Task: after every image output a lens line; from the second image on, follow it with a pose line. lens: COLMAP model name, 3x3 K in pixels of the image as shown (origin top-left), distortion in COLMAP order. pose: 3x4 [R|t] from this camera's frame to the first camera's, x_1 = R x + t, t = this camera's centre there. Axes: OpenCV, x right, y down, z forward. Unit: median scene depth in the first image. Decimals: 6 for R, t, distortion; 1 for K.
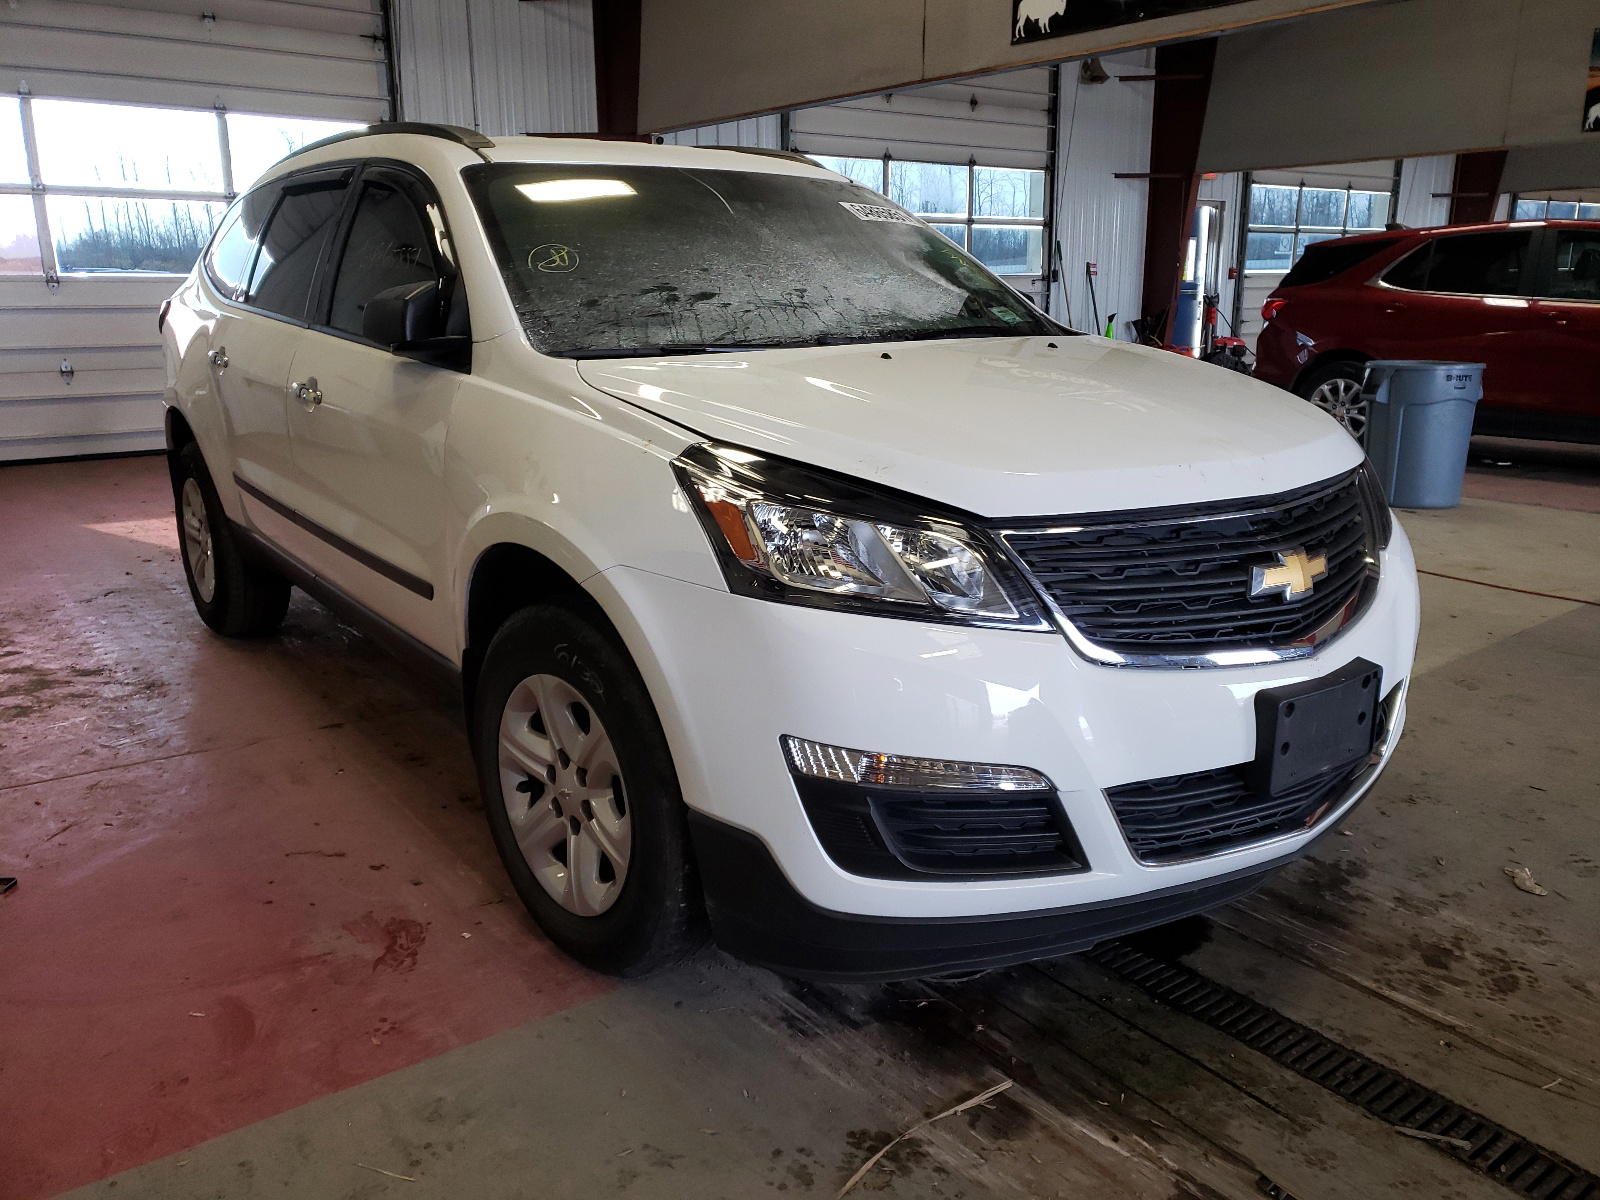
lens RADIAL K [[1258.7, 0, 800.0], [0, 1258.7, 600.0], [0, 0, 1]] dist [0.009761, 0.003980]
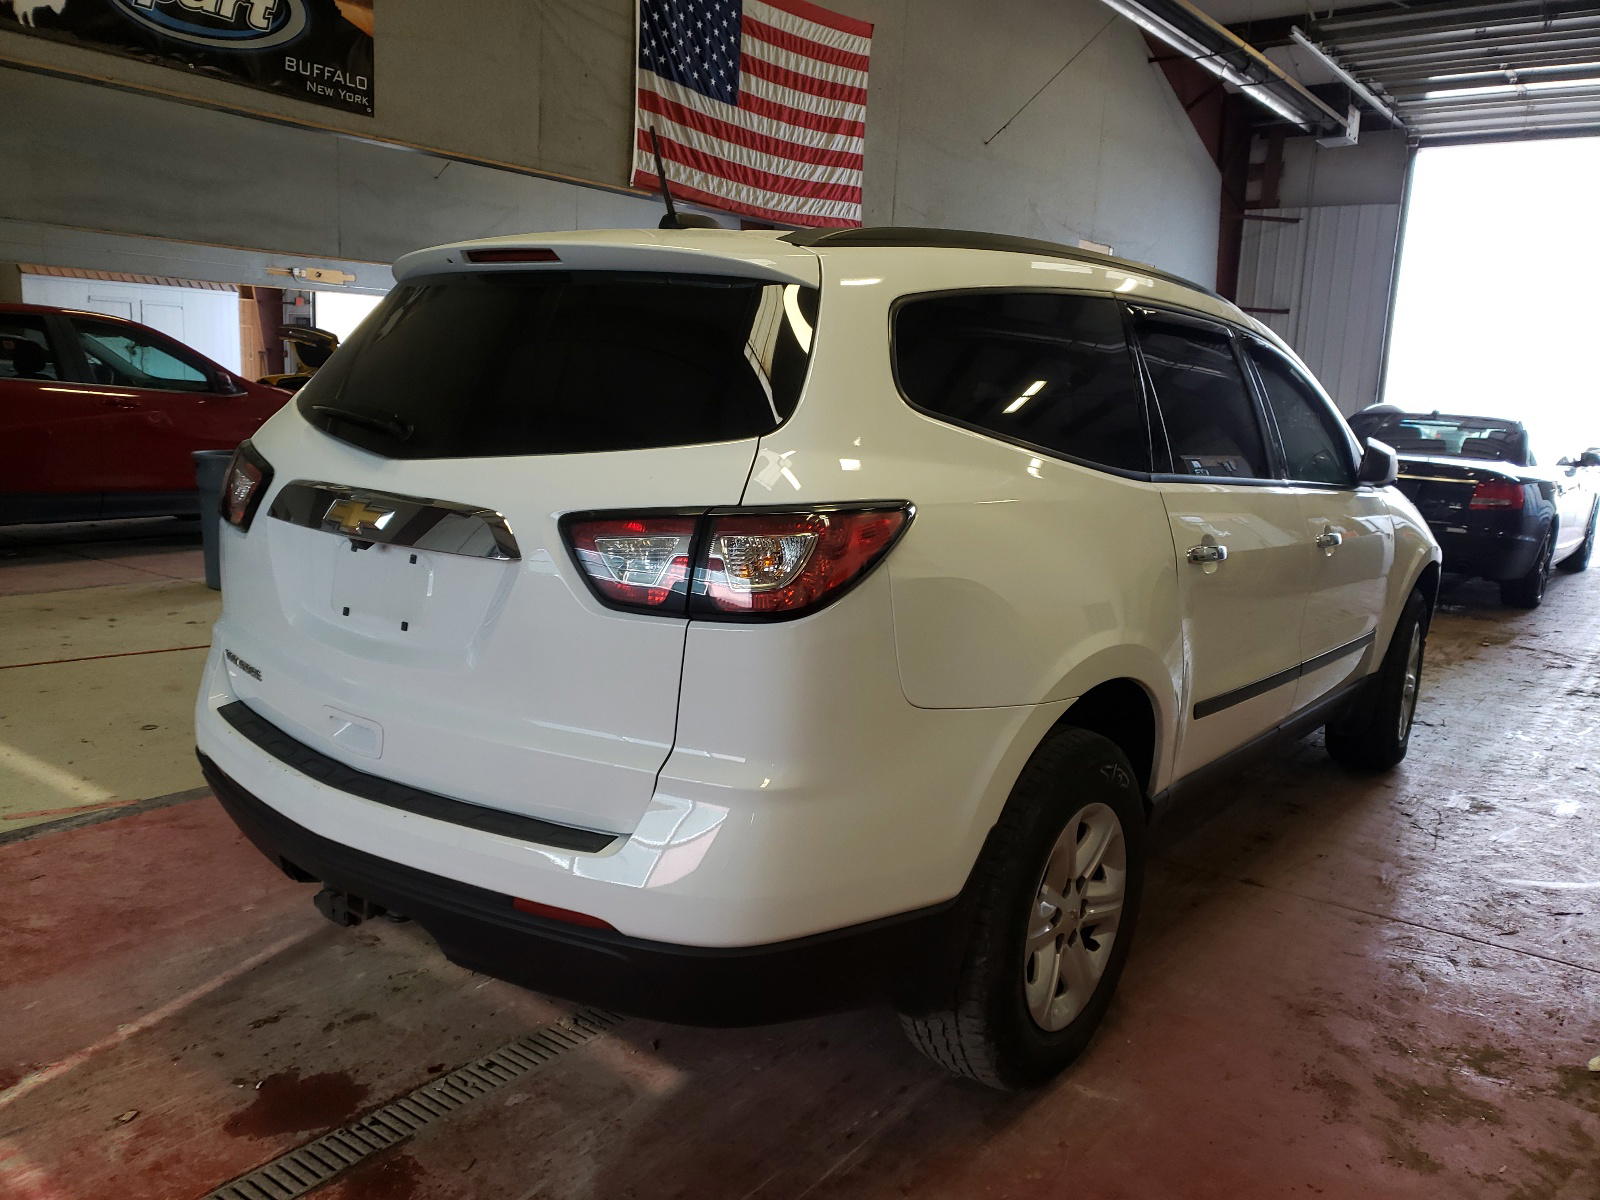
lens RADIAL K [[1258.7, 0, 800.0], [0, 1258.7, 600.0], [0, 0, 1]] dist [0.009761, 0.003980]
pose [[-0.272163, -0.176018, 0.946015, -1.130776], [0.191256, 0.953617, 0.232456, -0.395242], [-0.943053, 0.244197, -0.225875, 1.452082]]
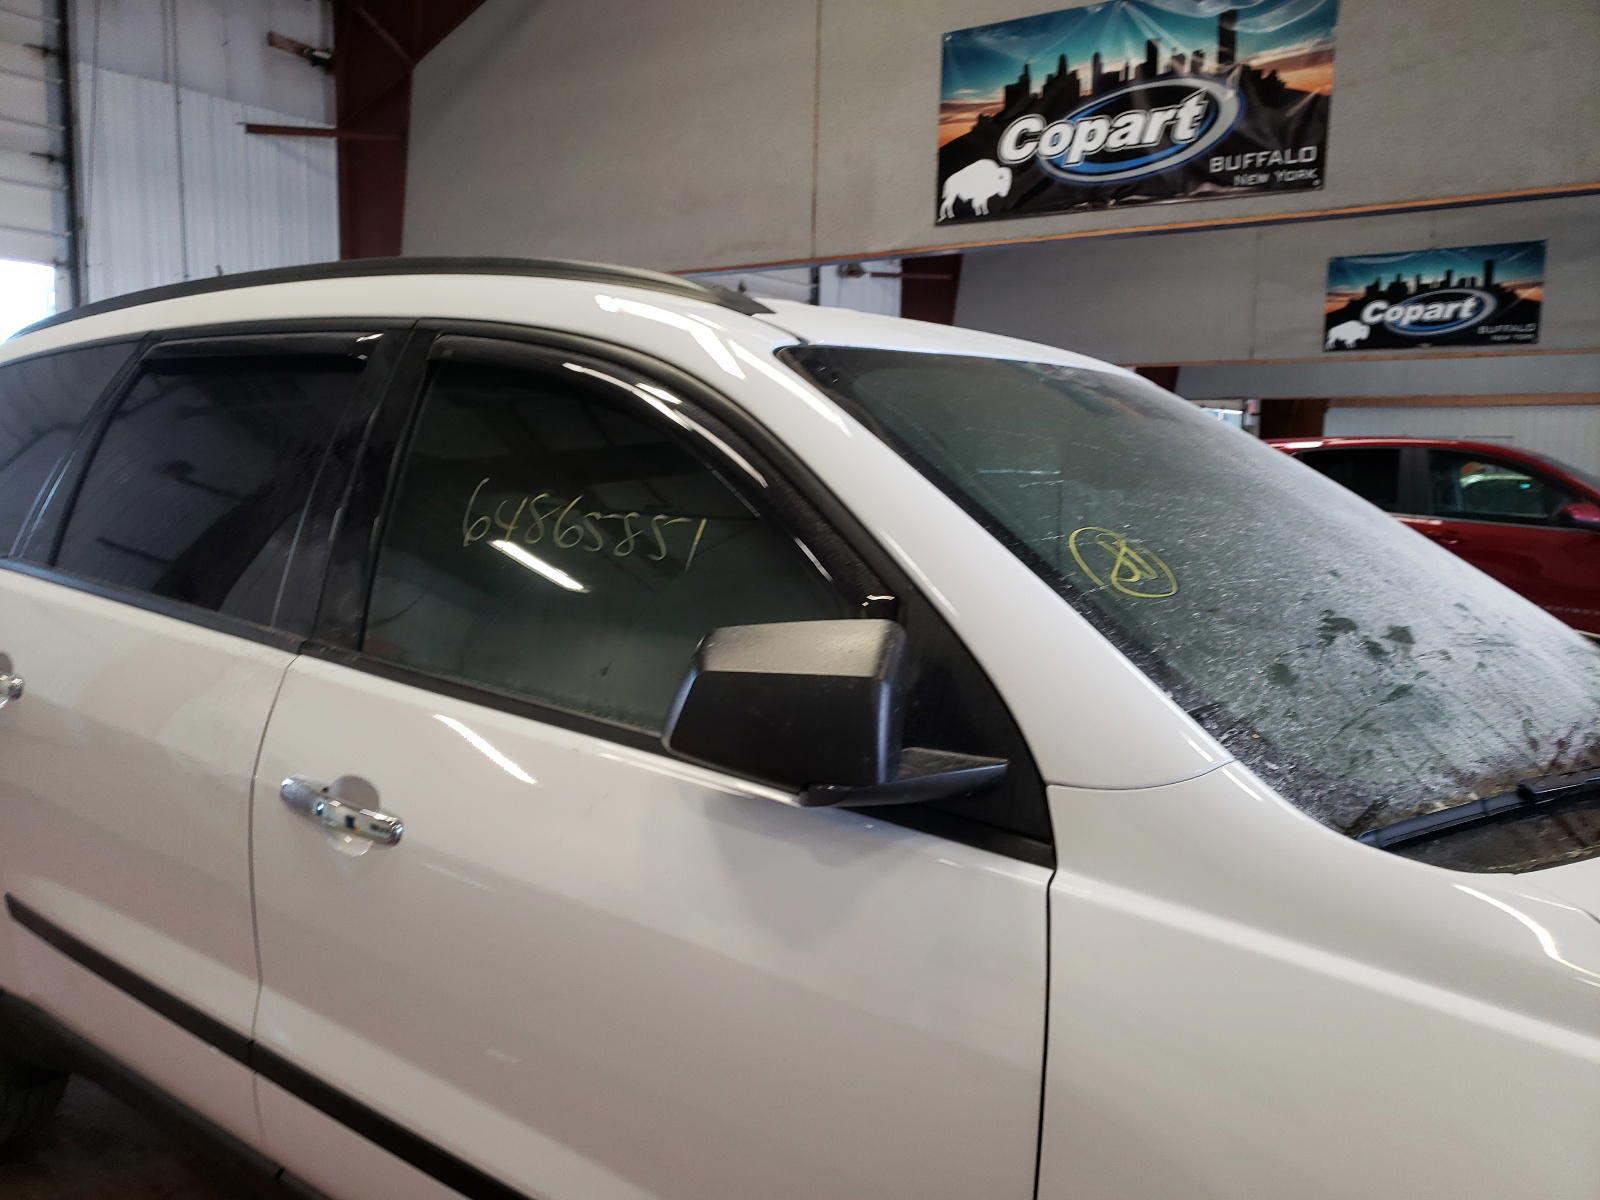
lens RADIAL K [[1258.7, 0, 800.0], [0, 1258.7, 600.0], [0, 0, 1]] dist [0.009761, 0.003980]
pose [[0.956798, -0.011046, 0.290542, -0.311817], [0.049836, 0.990720, -0.126453, -0.148927], [-0.286449, 0.135470, 0.948470, 0.441029]]
